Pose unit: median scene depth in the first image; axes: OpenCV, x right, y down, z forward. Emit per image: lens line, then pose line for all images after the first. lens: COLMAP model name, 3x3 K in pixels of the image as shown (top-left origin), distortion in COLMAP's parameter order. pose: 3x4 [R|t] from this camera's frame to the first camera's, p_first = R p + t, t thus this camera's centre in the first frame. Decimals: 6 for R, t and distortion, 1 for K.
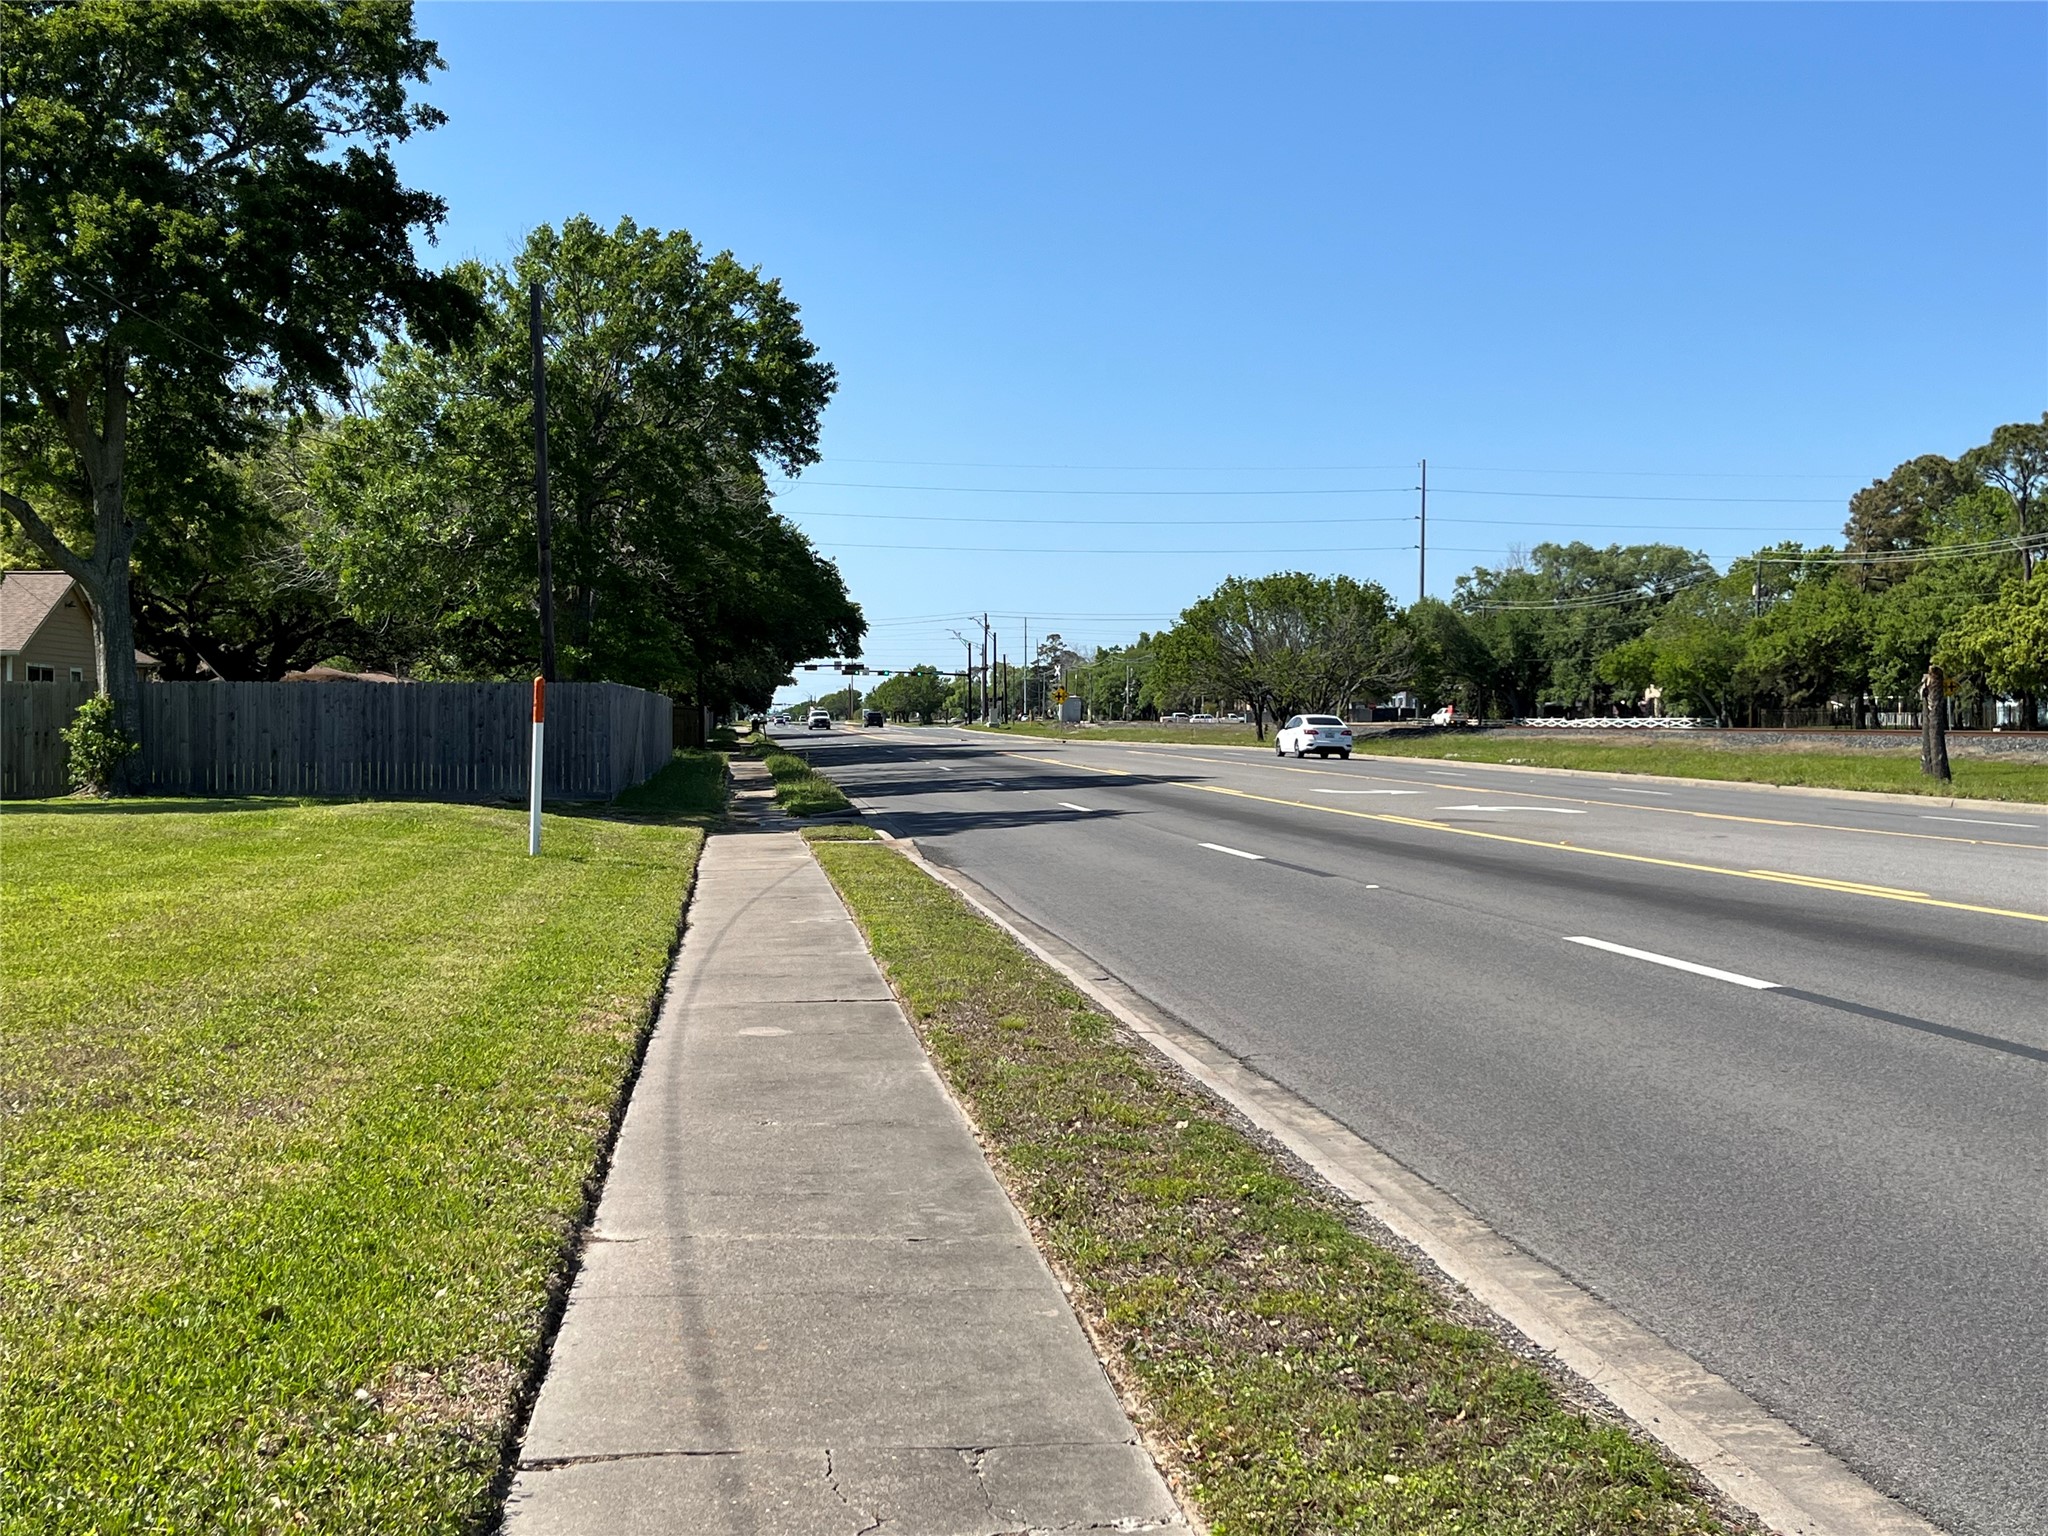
lens RADIAL K [[2197.1, 0, 1024.5], [0, 2197.1, 765.5], [0, 0, 1]] dist [0.021479, 0.000000]
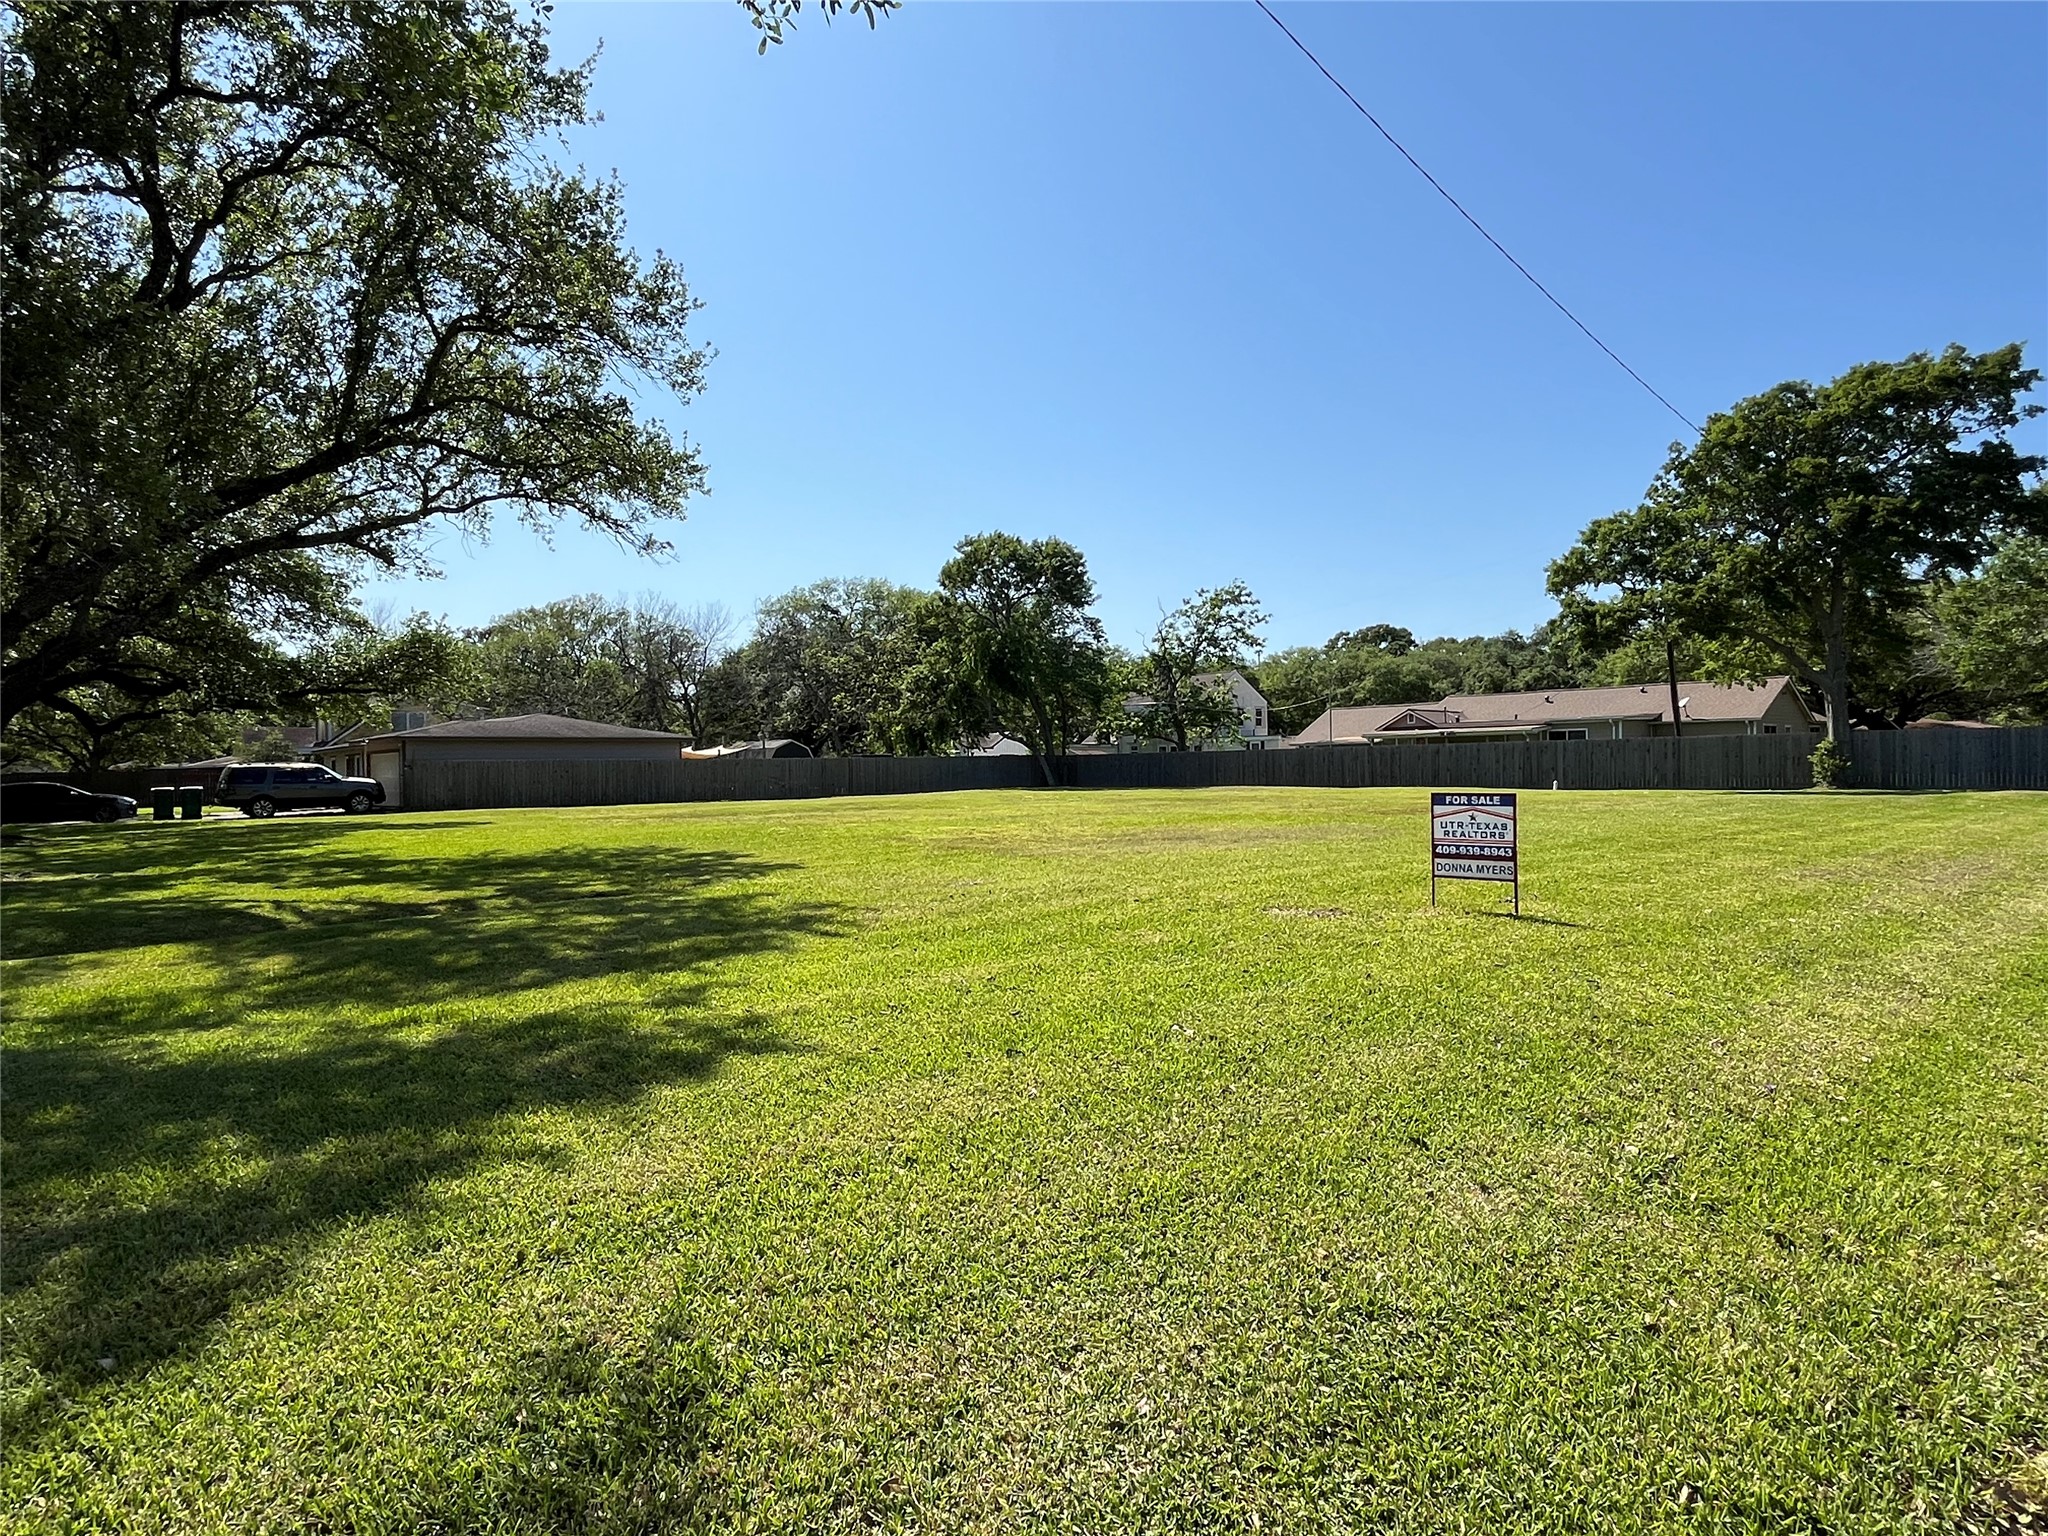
lens RADIAL K [[1148.6, 0, 1026.4], [0, 1148.6, 766.7], [0, 0, 1]] dist [-0.003928, -0.000703]
pose [[0.578079, -0.011304, -0.815902, 0.012659], [0.002349, 0.999923, -0.012188, 0.004862], [0.815977, 0.005129, 0.578061, -0.204810]]
